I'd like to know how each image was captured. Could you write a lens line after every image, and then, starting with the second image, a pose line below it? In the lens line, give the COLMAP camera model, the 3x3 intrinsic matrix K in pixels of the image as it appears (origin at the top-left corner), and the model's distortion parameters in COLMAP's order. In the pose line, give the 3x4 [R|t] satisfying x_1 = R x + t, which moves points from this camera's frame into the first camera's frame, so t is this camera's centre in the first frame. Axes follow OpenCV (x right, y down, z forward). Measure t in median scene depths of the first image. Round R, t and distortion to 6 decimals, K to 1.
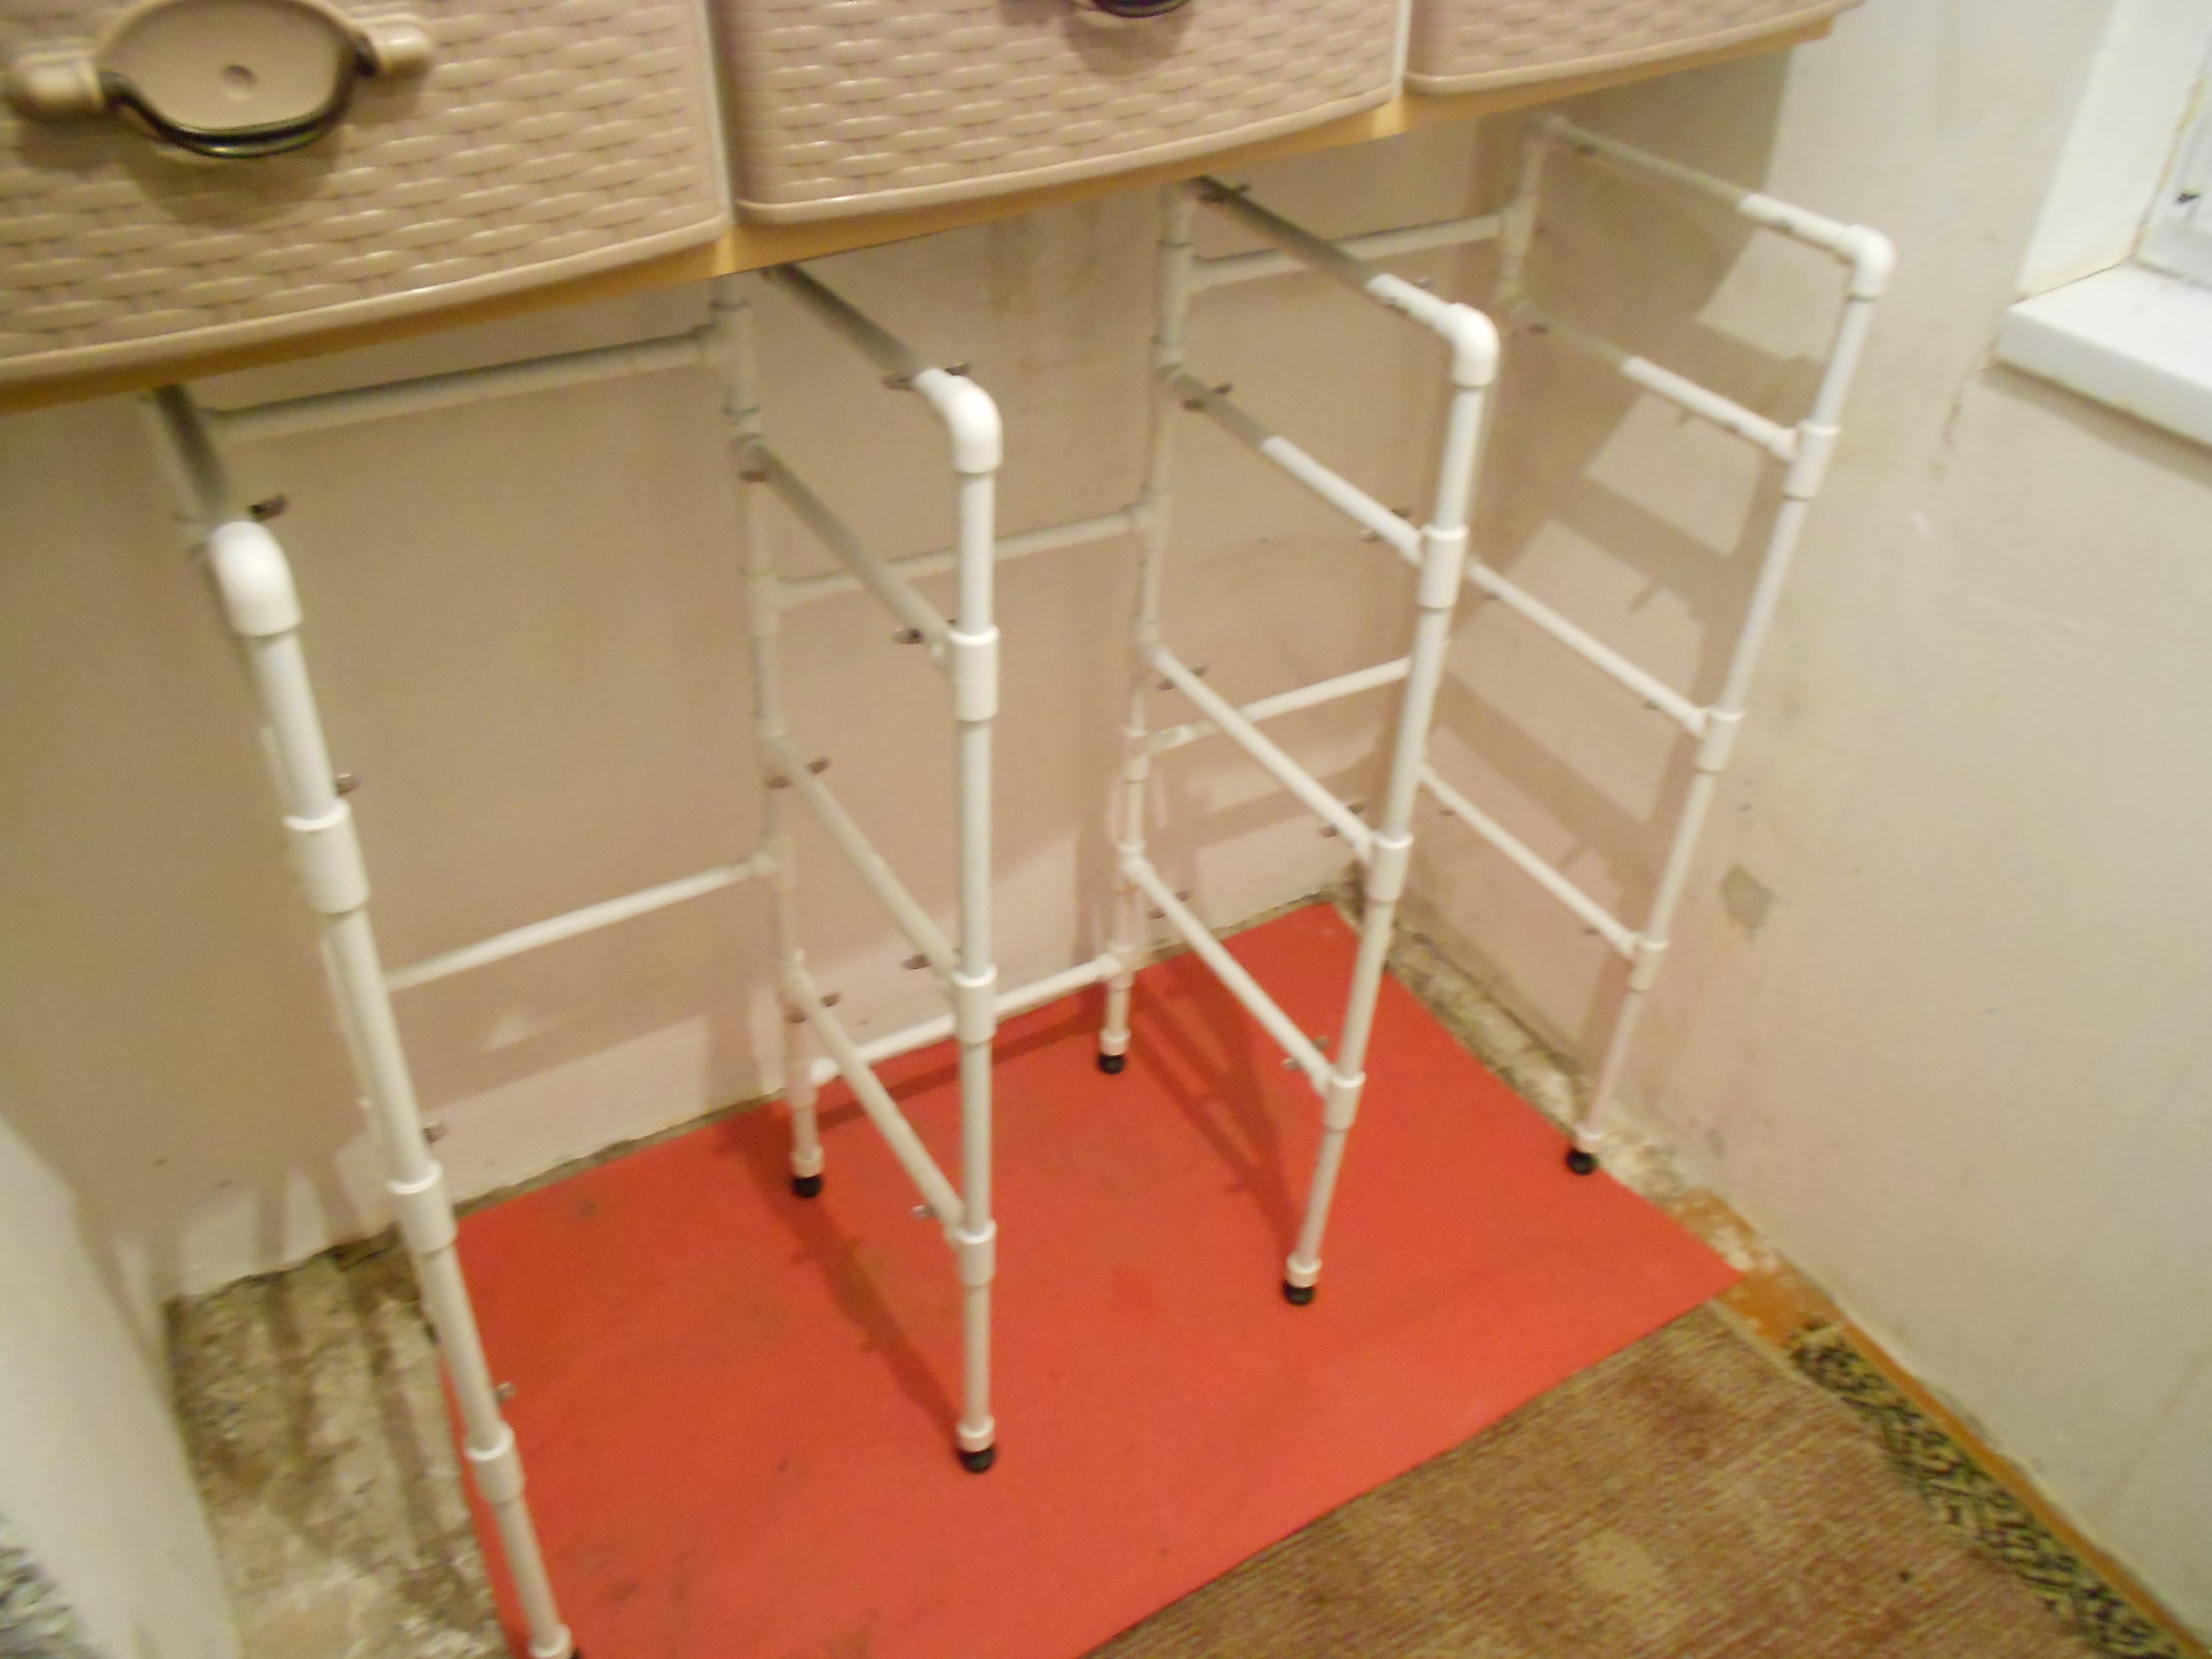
lens RADIAL K [[1759.4, 0, 1111.5], [0, 1759.4, 828.5], [0, 0, 1]] dist [0.004825, -0.001899]
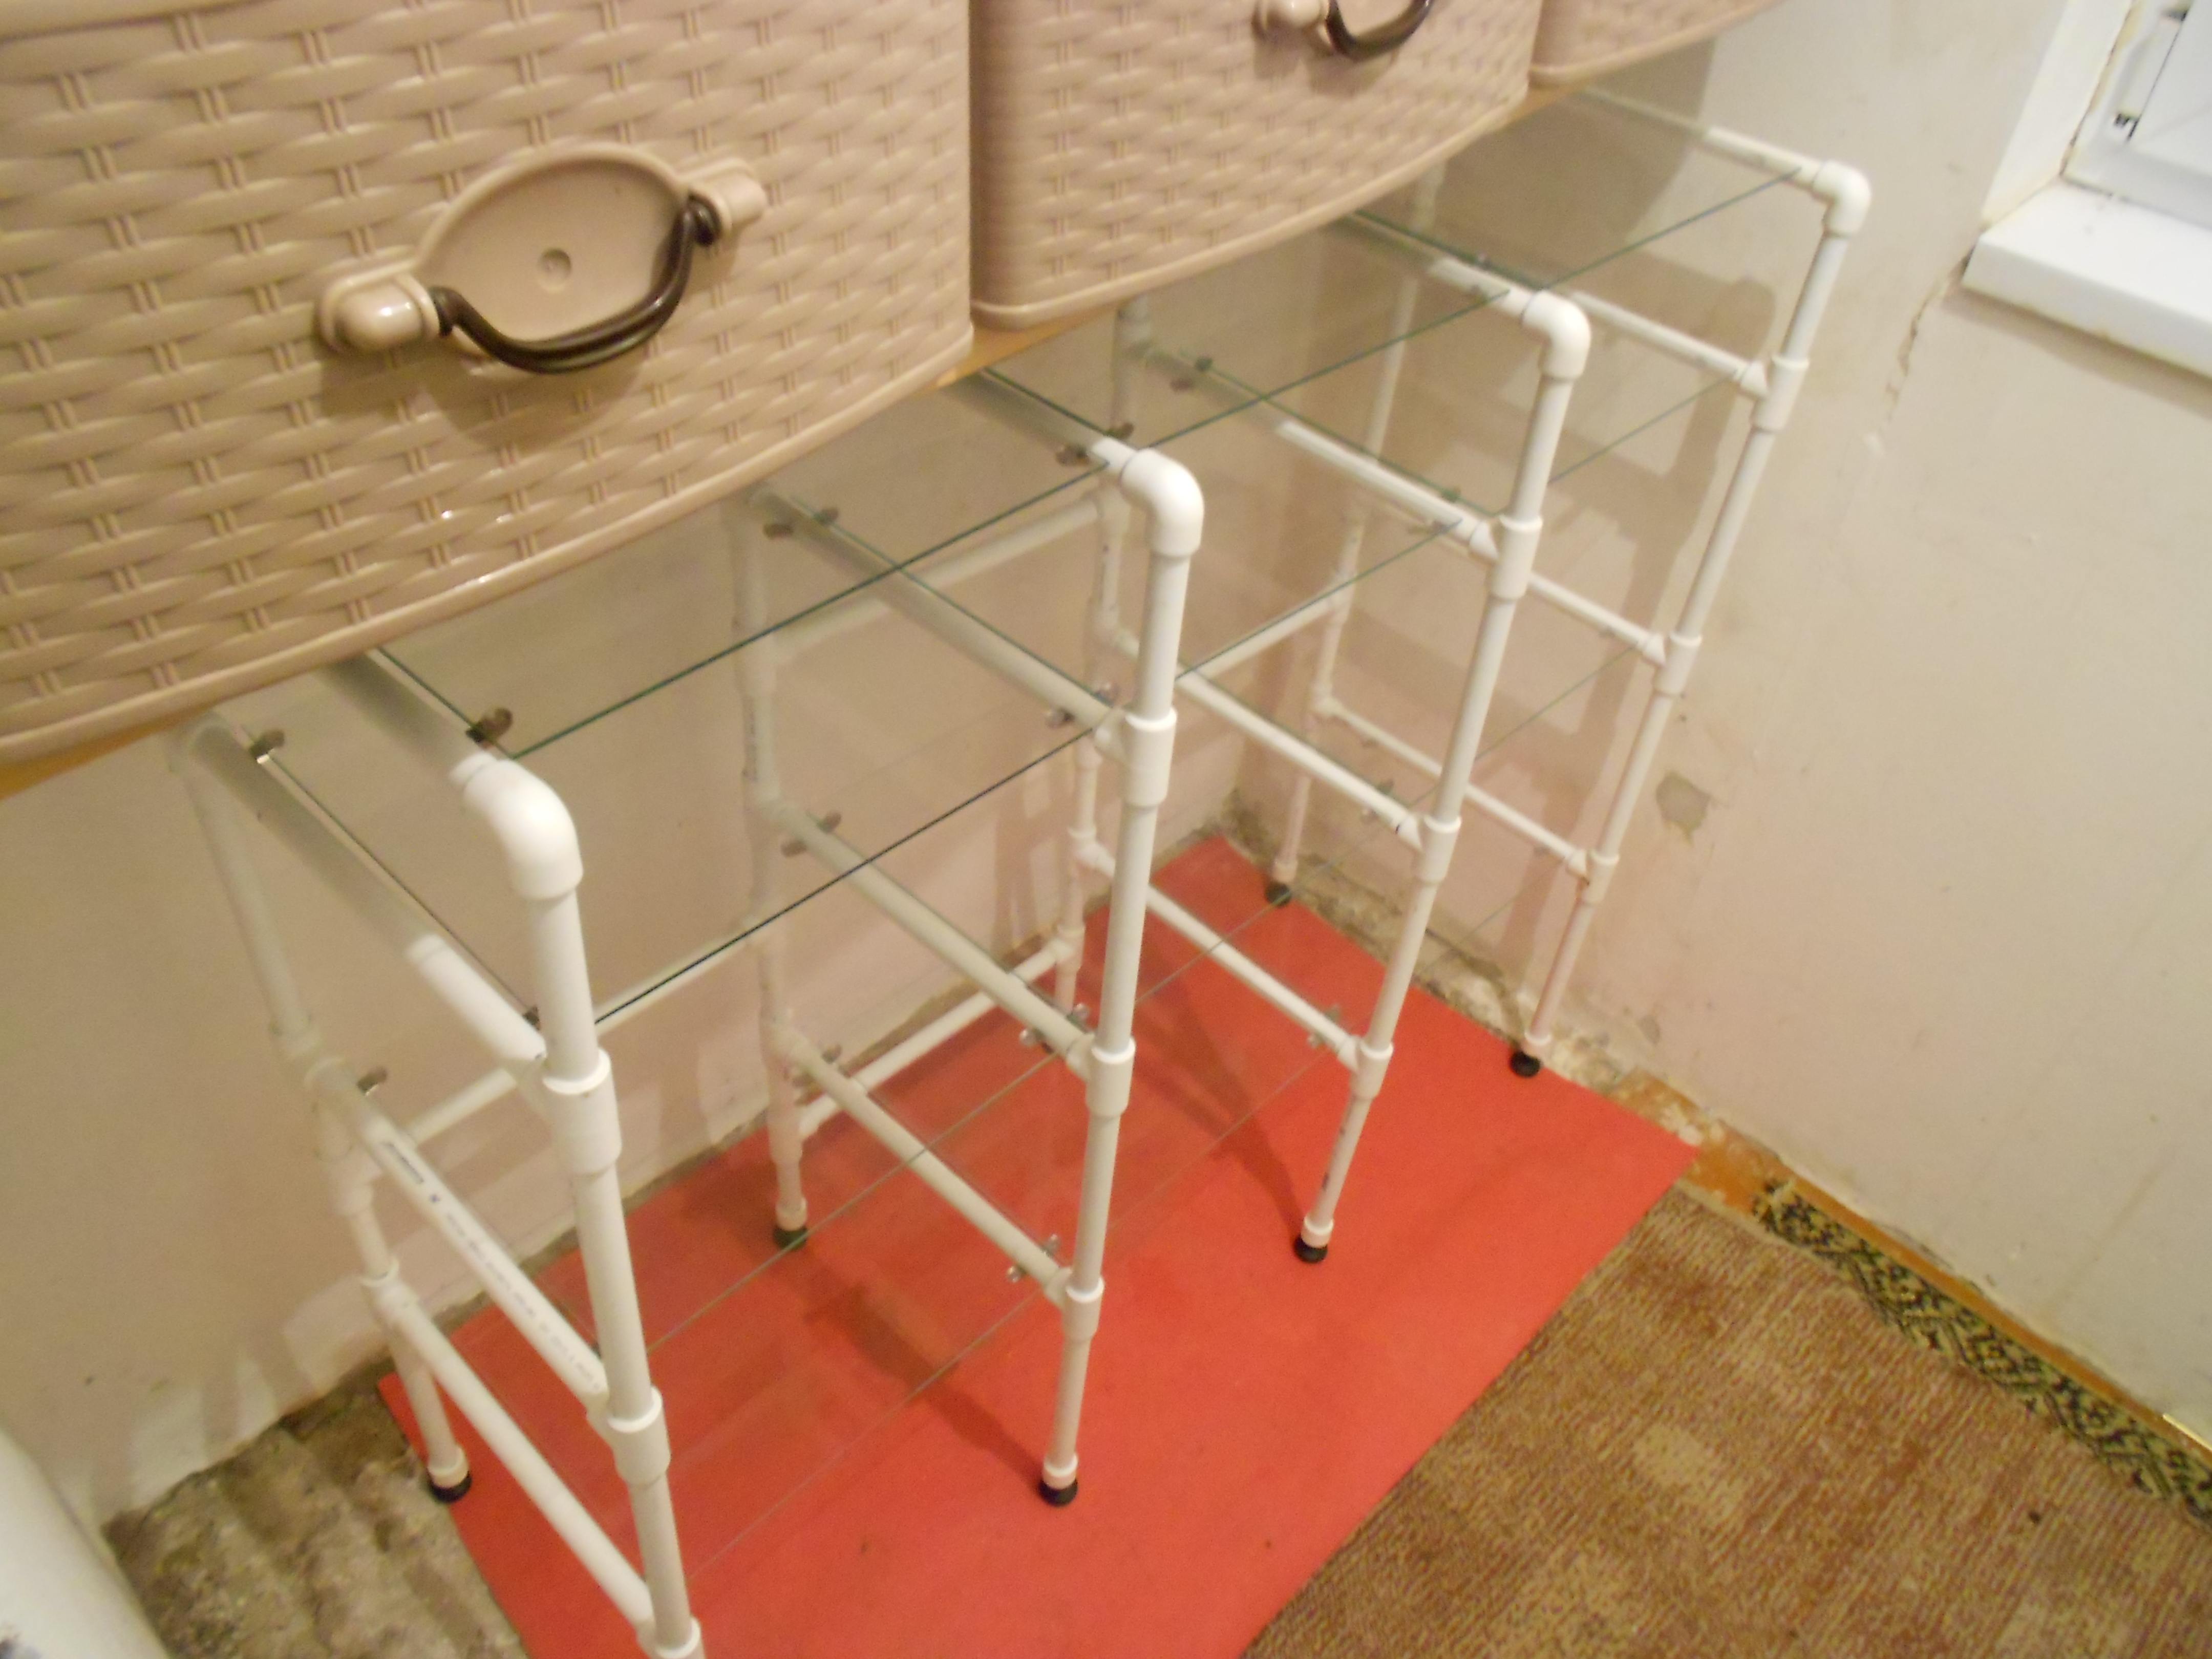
lens RADIAL K [[1763.0, 0, 1114.0], [0, 1763.0, 831.0], [0, 0, 1]] dist [0.007346, -0.003703]
pose [[0.965626, -0.144735, 0.215914, -0.205551], [0.124584, 0.986716, 0.104259, -0.101567], [-0.228136, -0.073776, 0.970830, 0.071959]]
